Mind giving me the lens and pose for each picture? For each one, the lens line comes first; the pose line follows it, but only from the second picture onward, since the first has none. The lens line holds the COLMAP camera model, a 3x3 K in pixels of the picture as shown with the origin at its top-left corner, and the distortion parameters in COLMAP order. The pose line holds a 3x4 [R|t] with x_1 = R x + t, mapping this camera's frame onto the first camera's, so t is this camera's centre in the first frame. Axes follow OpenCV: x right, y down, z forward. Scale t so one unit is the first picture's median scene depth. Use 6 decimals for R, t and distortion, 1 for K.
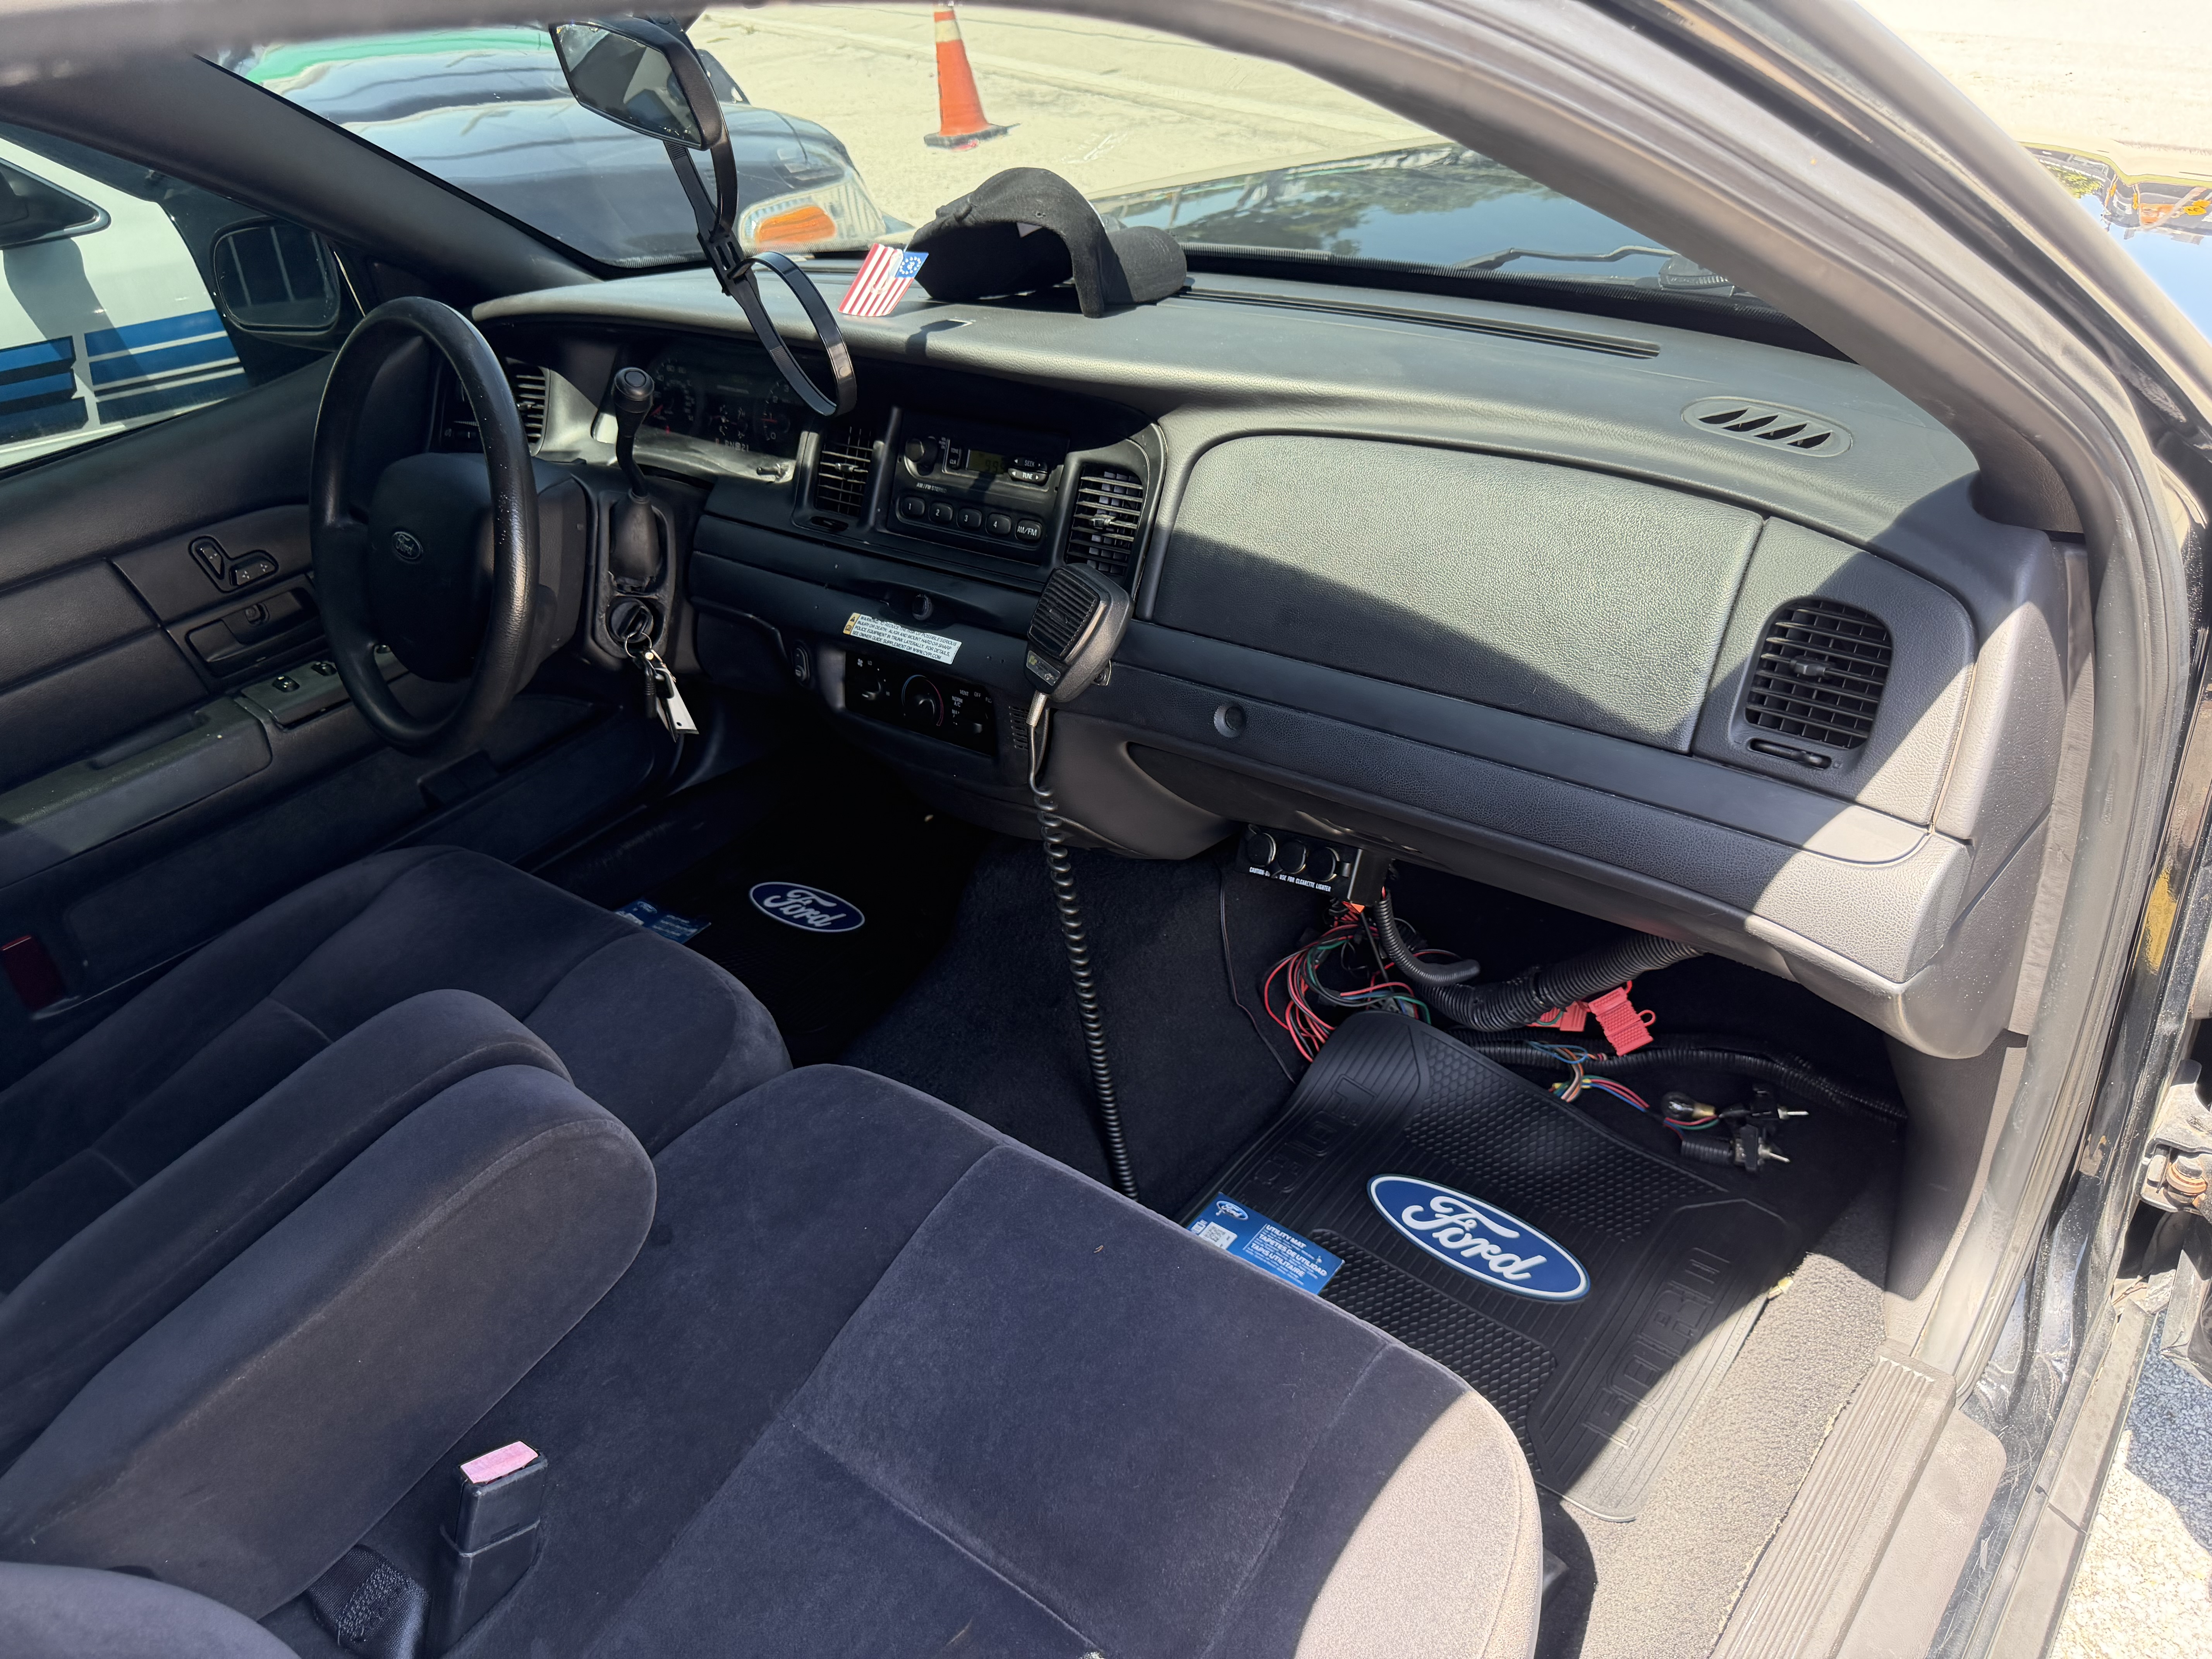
lens RADIAL K [[1551.3, 0, 1090.0], [0, 1551.3, 838.1], [0, 0, 1]] dist [0.060355, -0.099094]
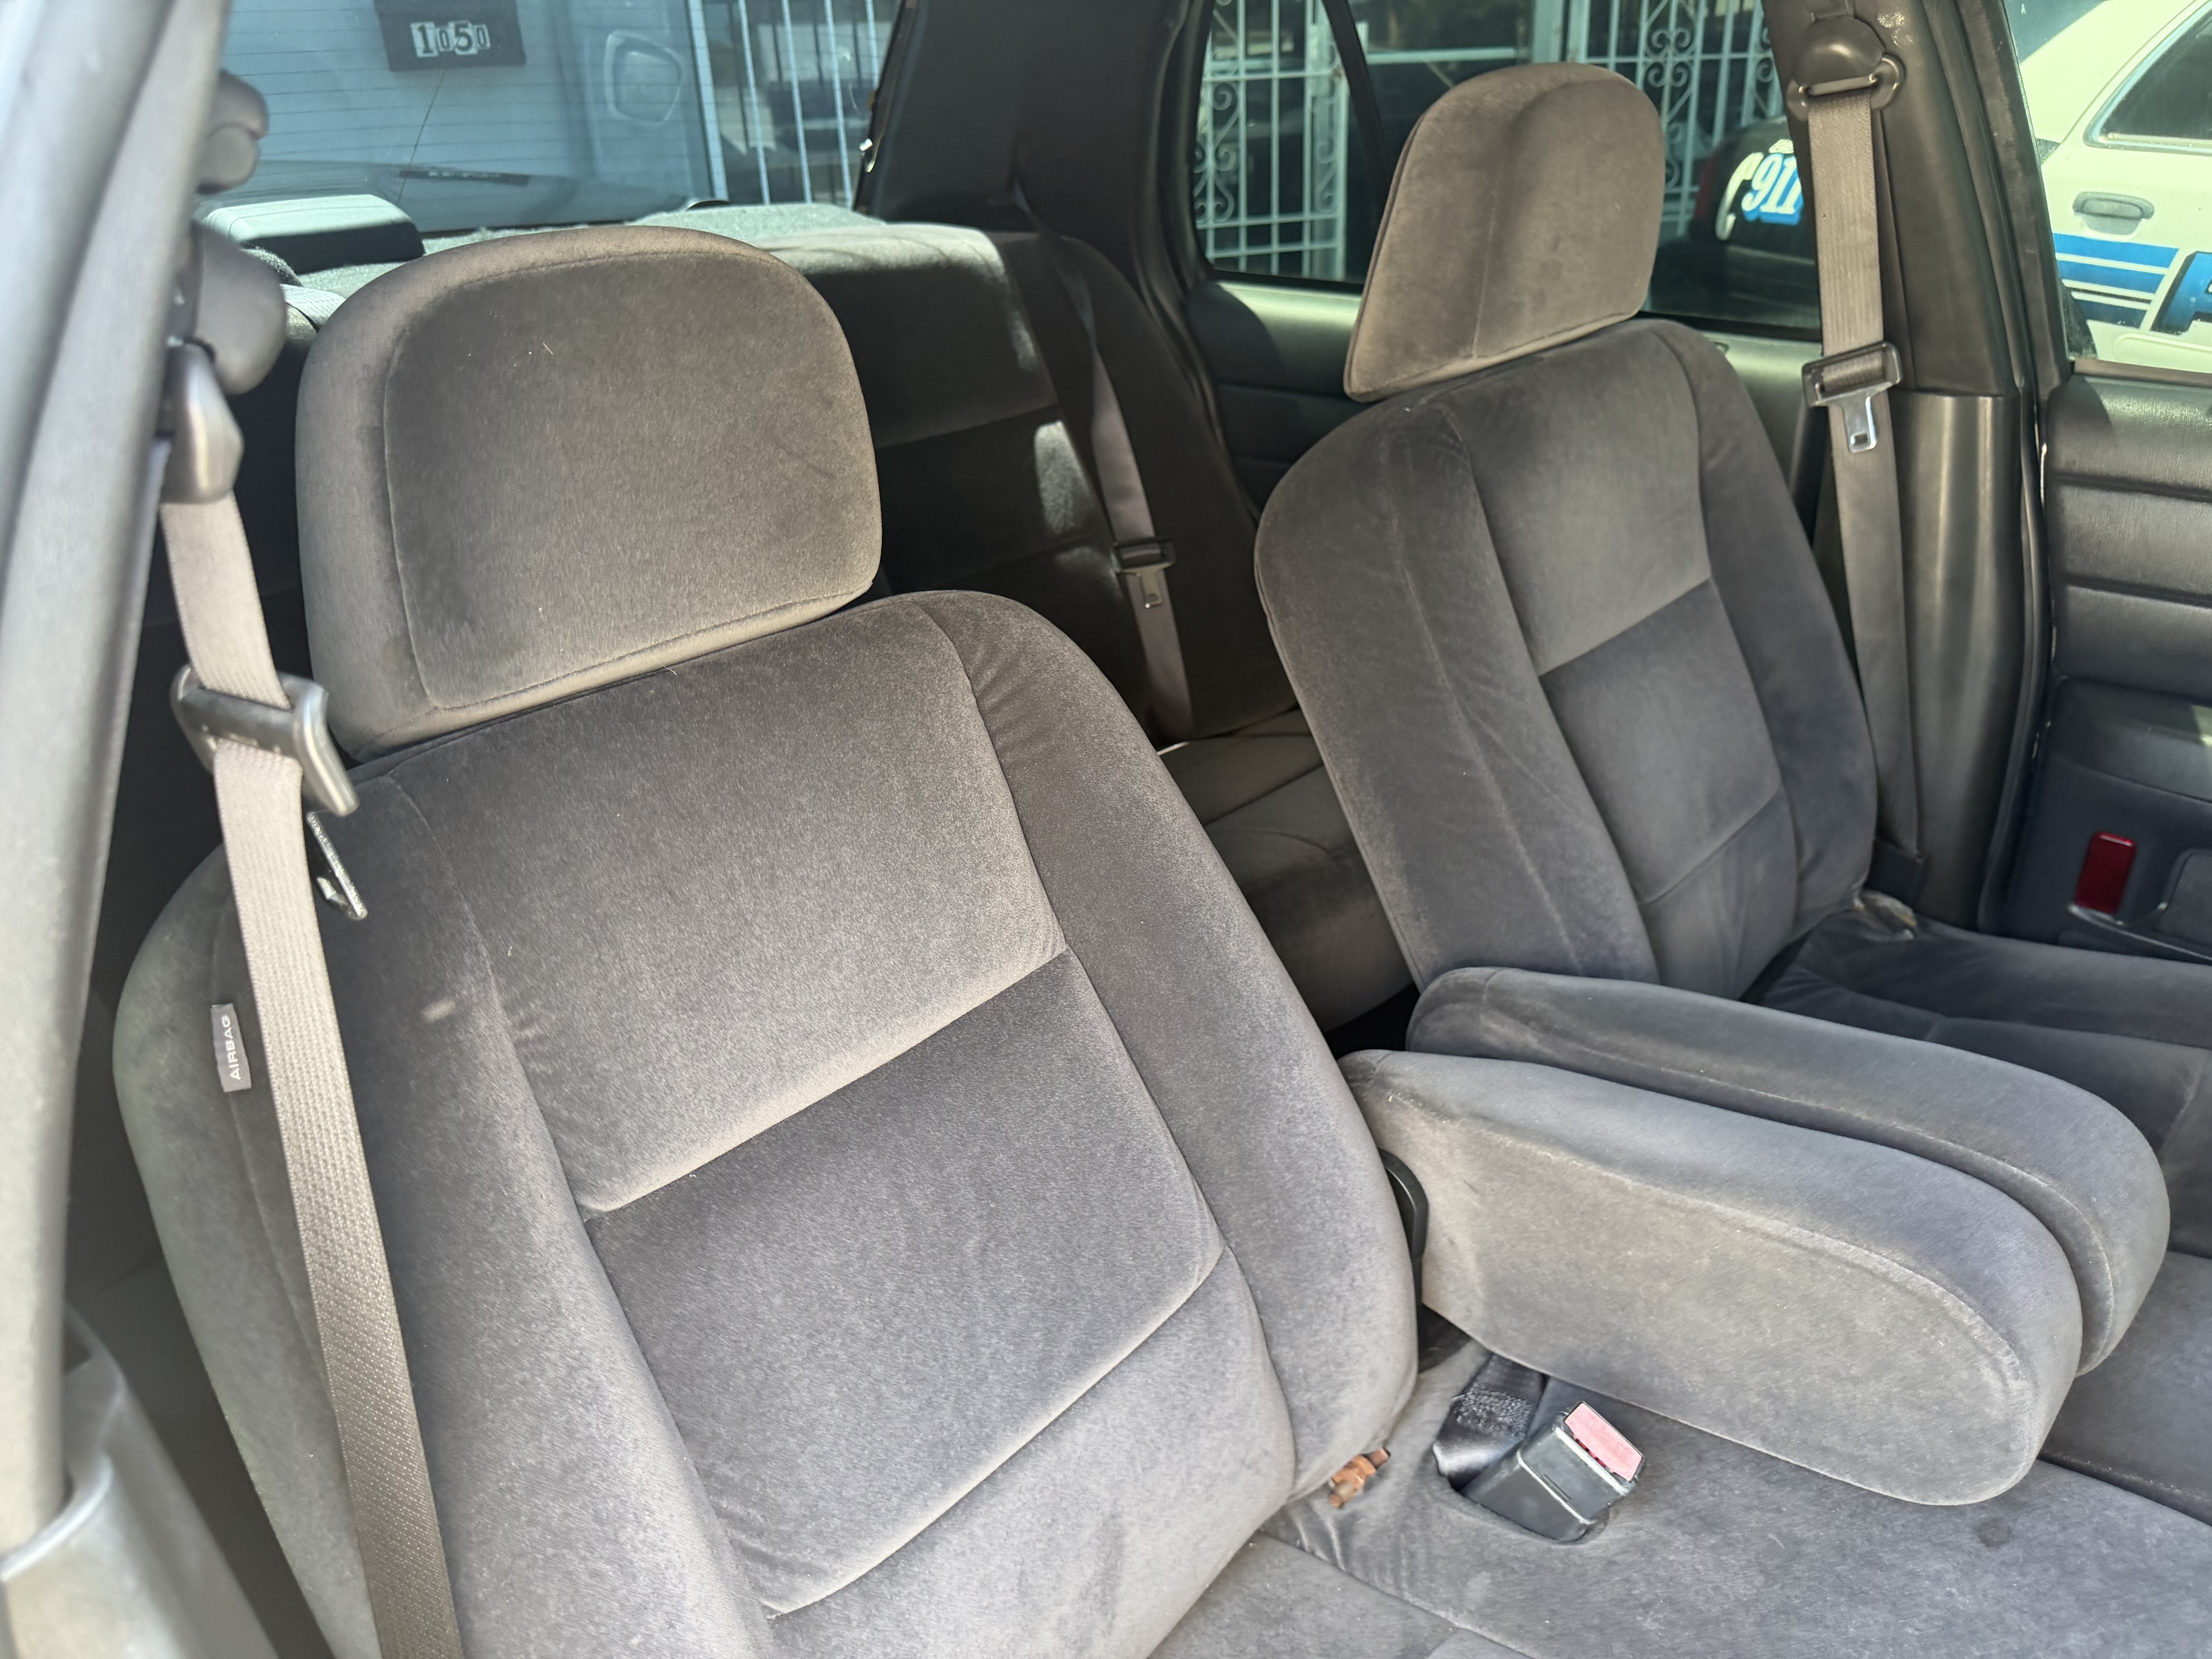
lens RADIAL K [[1563.3, 0, 1155.3], [0, 1563.3, 838.8], [0, 0, 1]] dist [0.023500, -0.000204]
pose [[-0.004290, 0.550059, -0.835115, 0.144475], [-0.507987, 0.718144, 0.475624, -0.114374], [0.861354, 0.426268, 0.276342, 0.284182]]
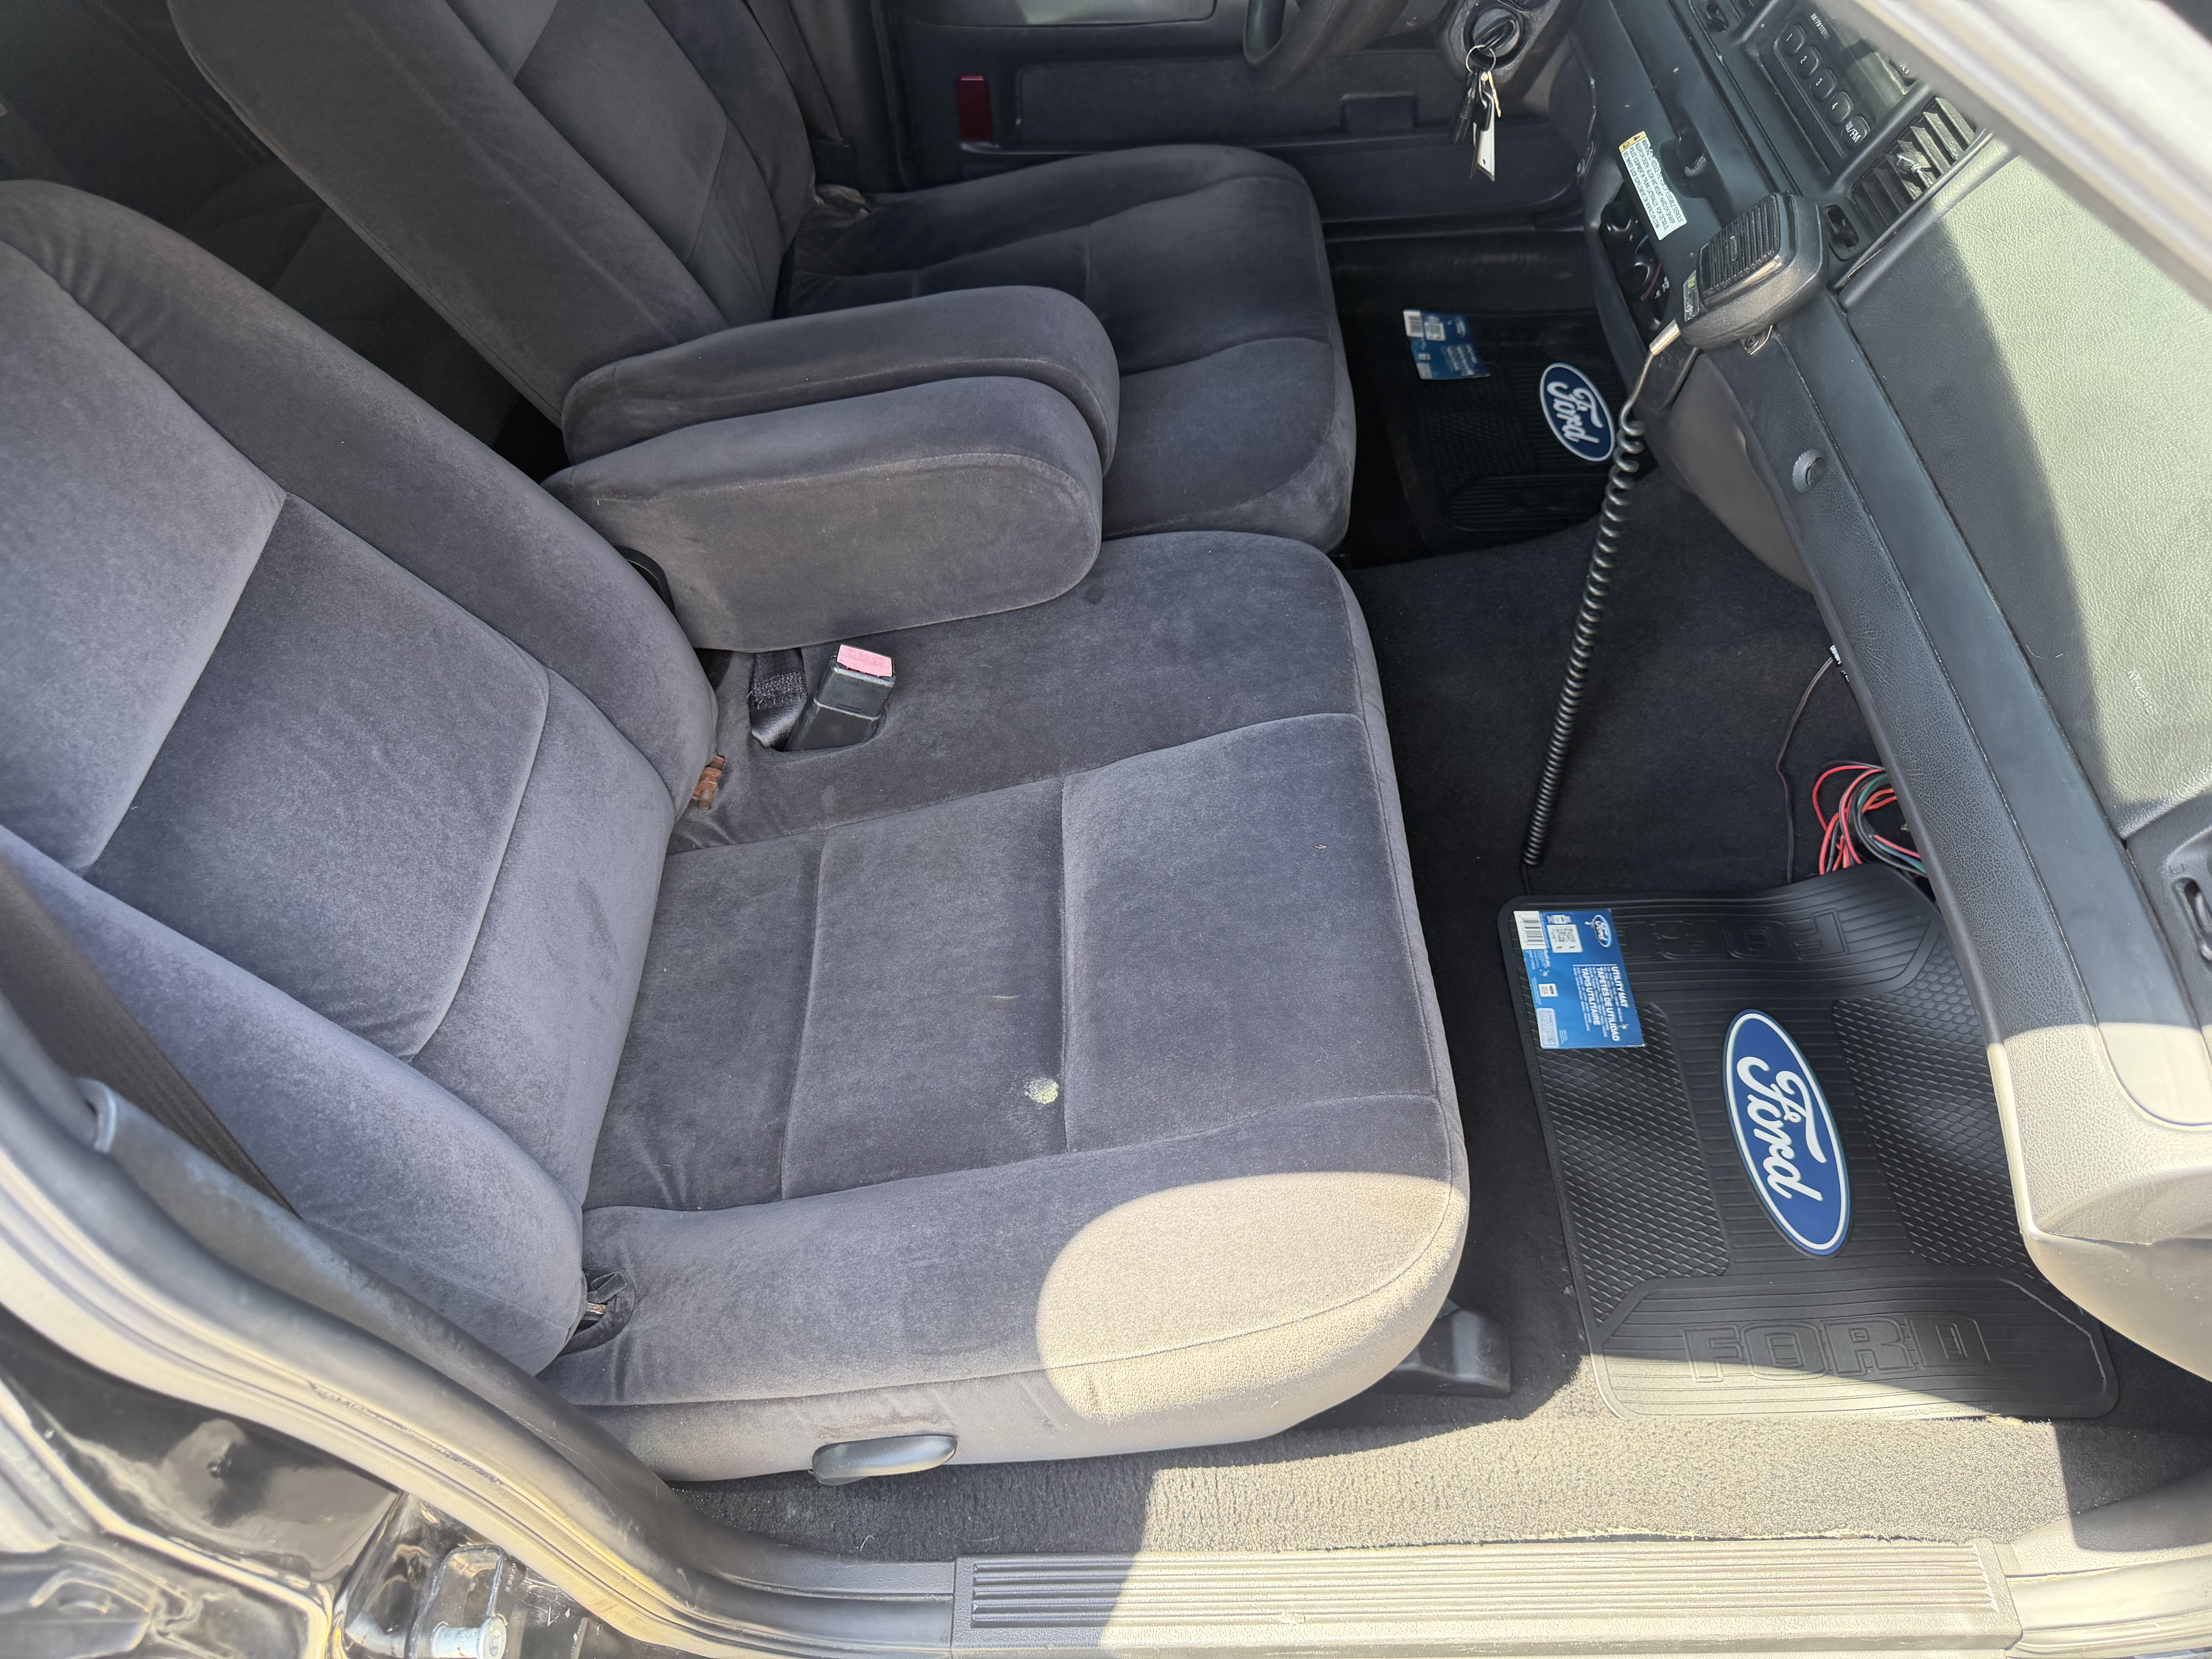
lens RADIAL K [[1571.1, 0, 1108.2], [0, 1571.1, 821.4], [0, 0, 1]] dist [-0.005207, 0.006334]
pose [[0.654303, 0.637255, -0.407178, 0.260252], [-0.440694, 0.758861, 0.479498, -0.145720], [0.614554, -0.134297, 0.777360, 0.093327]]
